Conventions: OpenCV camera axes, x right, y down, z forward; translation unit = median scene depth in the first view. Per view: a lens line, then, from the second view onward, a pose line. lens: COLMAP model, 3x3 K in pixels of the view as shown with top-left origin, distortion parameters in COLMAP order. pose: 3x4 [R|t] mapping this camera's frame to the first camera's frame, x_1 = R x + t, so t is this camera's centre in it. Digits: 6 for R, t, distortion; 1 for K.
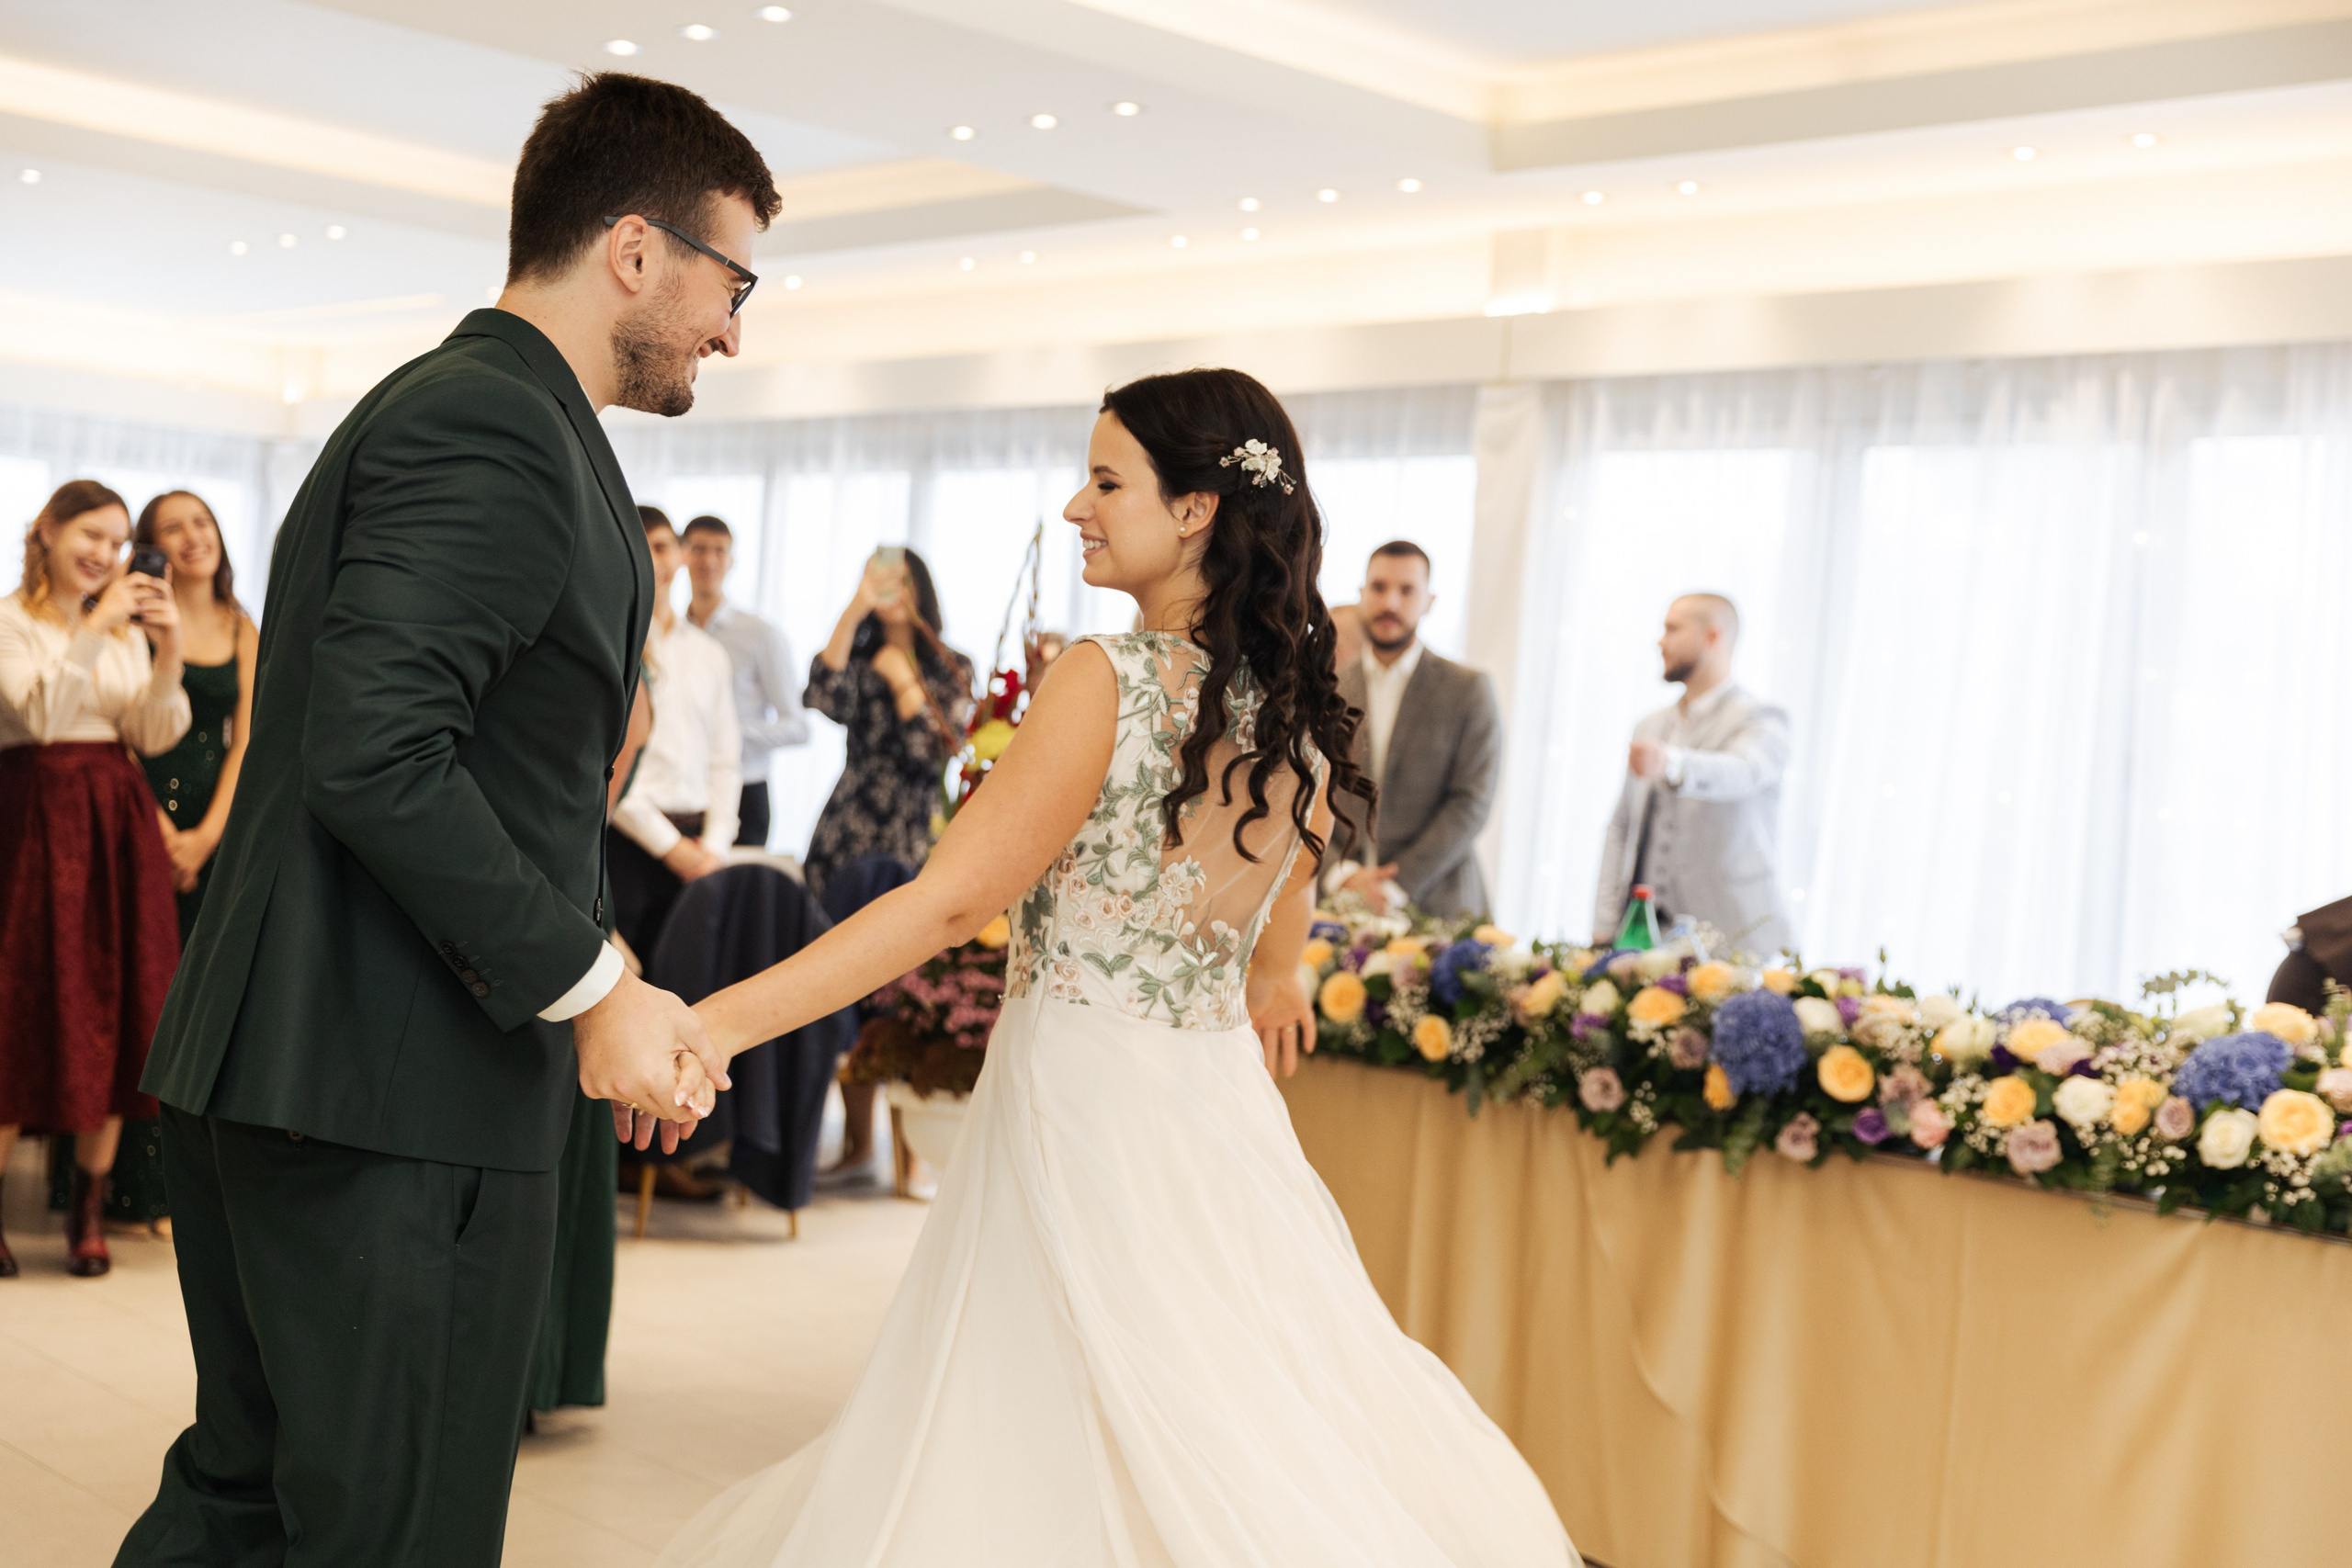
lens RADIAL K [[2925.2, 0, 1176.1], [0, 2925.2, 826.7], [0, 0, 1]] dist [0.001696, 0.000000]
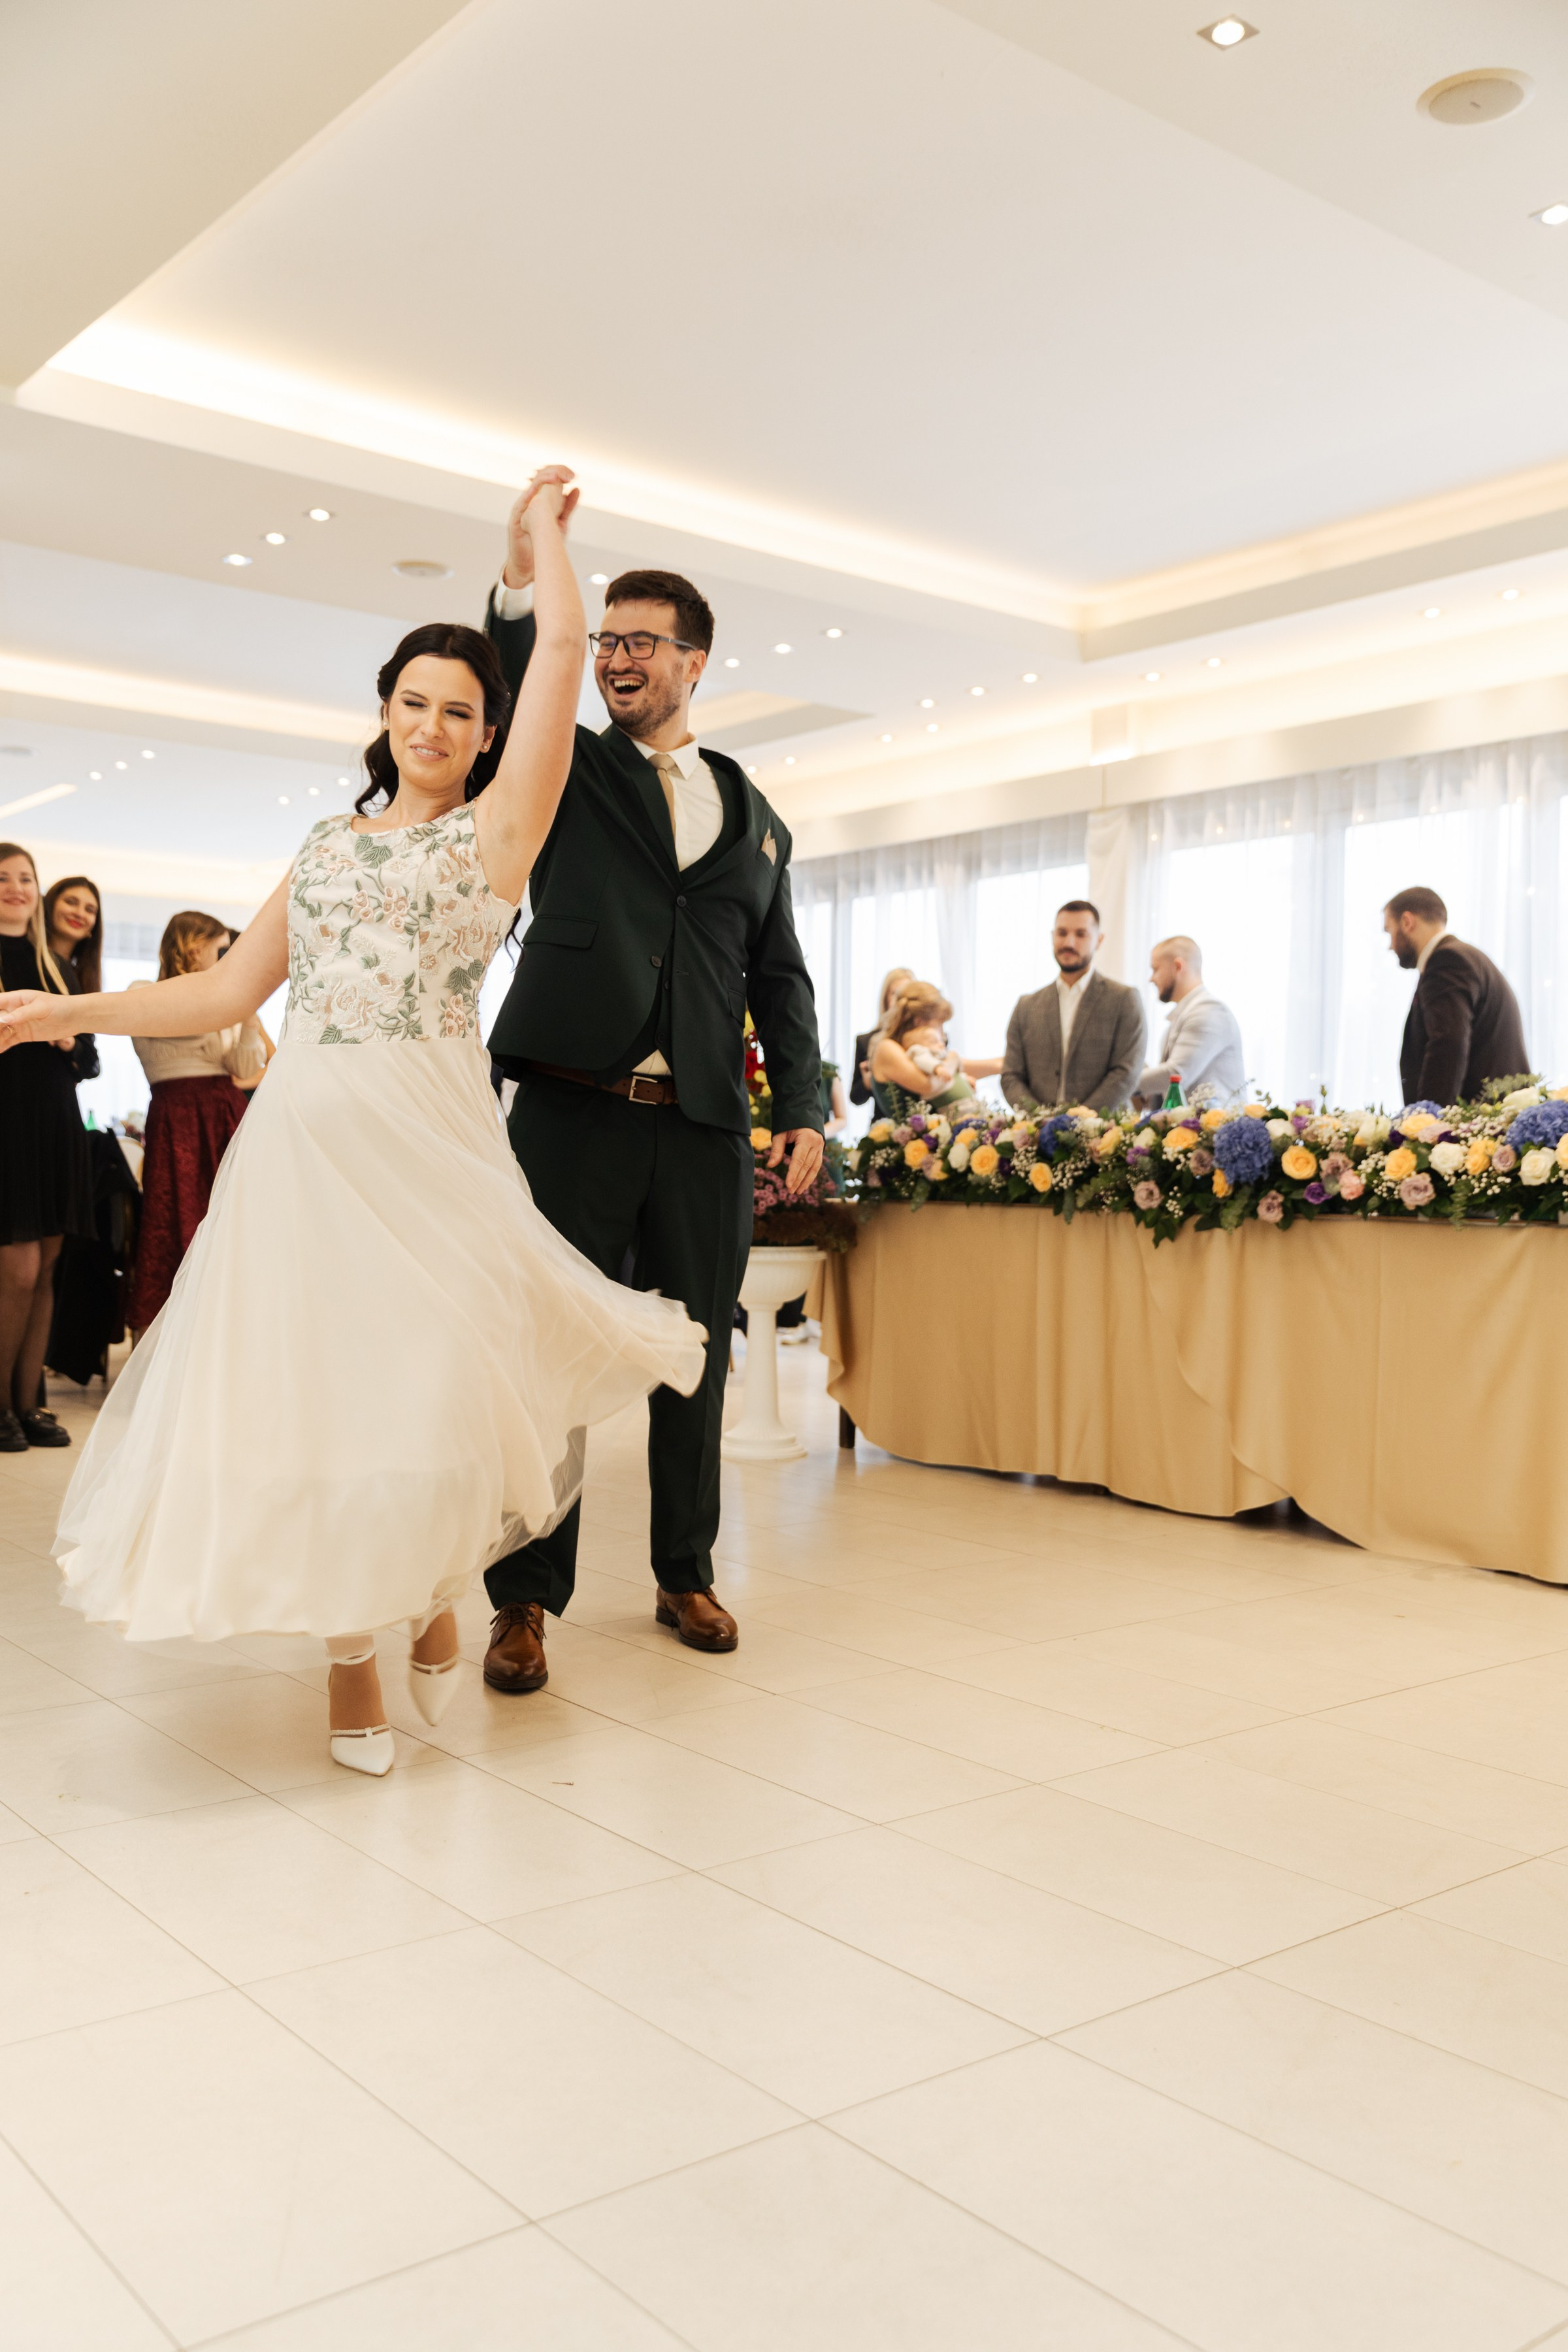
lens RADIAL K [[2025.3, 0, 787.2], [0, 2025.3, 1206.0], [0, 0, 1]] dist [0.003887, -0.010809]
pose [[0.994971, -0.054865, -0.083795, 0.043601], [0.053646, 0.998420, -0.016724, 0.098803], [0.084581, 0.012145, 0.996343, -0.076127]]
